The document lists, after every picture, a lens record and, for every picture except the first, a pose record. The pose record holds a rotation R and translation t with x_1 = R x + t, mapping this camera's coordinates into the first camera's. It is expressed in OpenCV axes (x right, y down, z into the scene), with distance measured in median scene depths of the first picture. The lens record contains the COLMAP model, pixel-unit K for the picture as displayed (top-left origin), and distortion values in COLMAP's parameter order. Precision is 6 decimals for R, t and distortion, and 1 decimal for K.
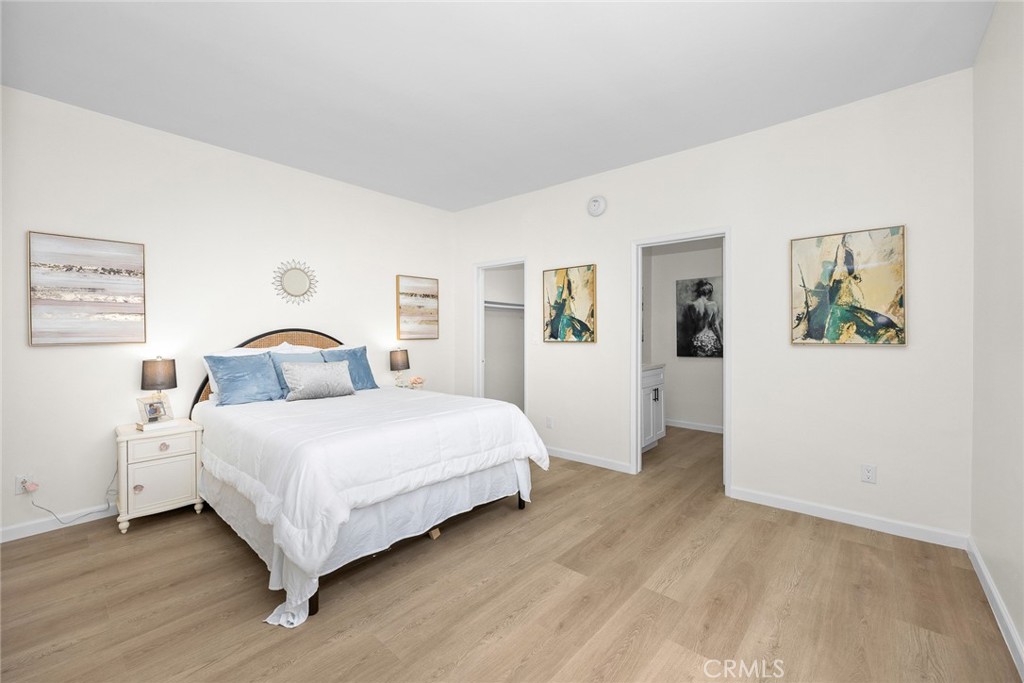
lens RADIAL K [[393.0, 0, 522.5], [0, 393.0, 340.6], [0, 0, 1]] dist [-0.001378, -0.000112]
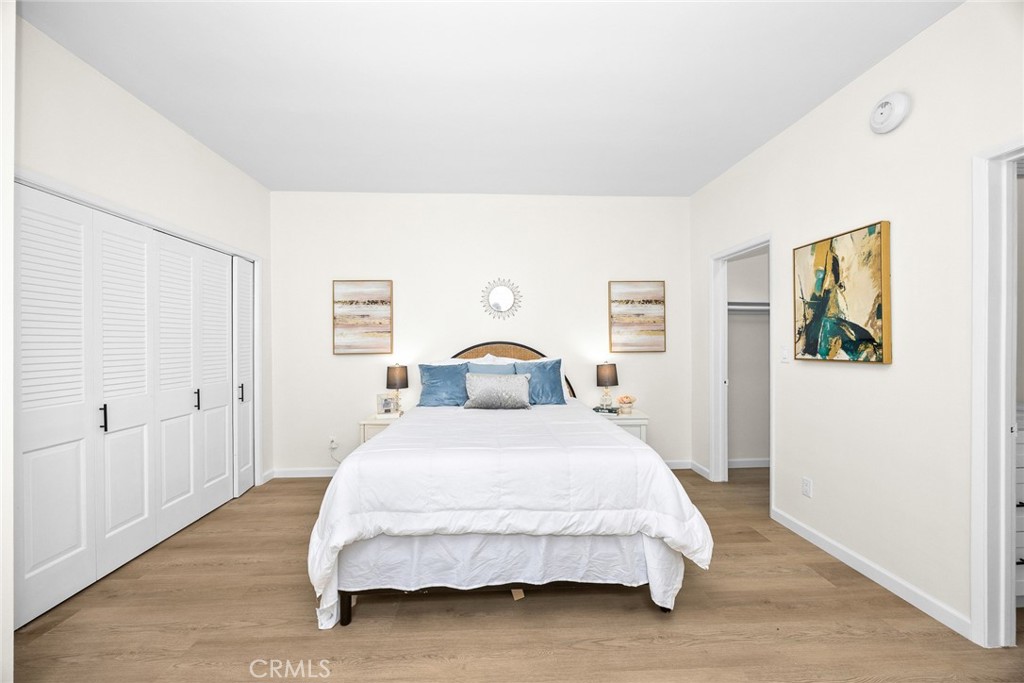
lens RADIAL K [[393.0, 0, 507.6], [0, 393.0, 346.9], [0, 0, 1]] dist [-0.001378, -0.000112]
pose [[0.701545, 0.004741, -0.712610, 0.225665], [-0.011012, 0.999931, -0.004189, -0.011972], [0.712540, 0.010786, 0.701548, 0.268022]]
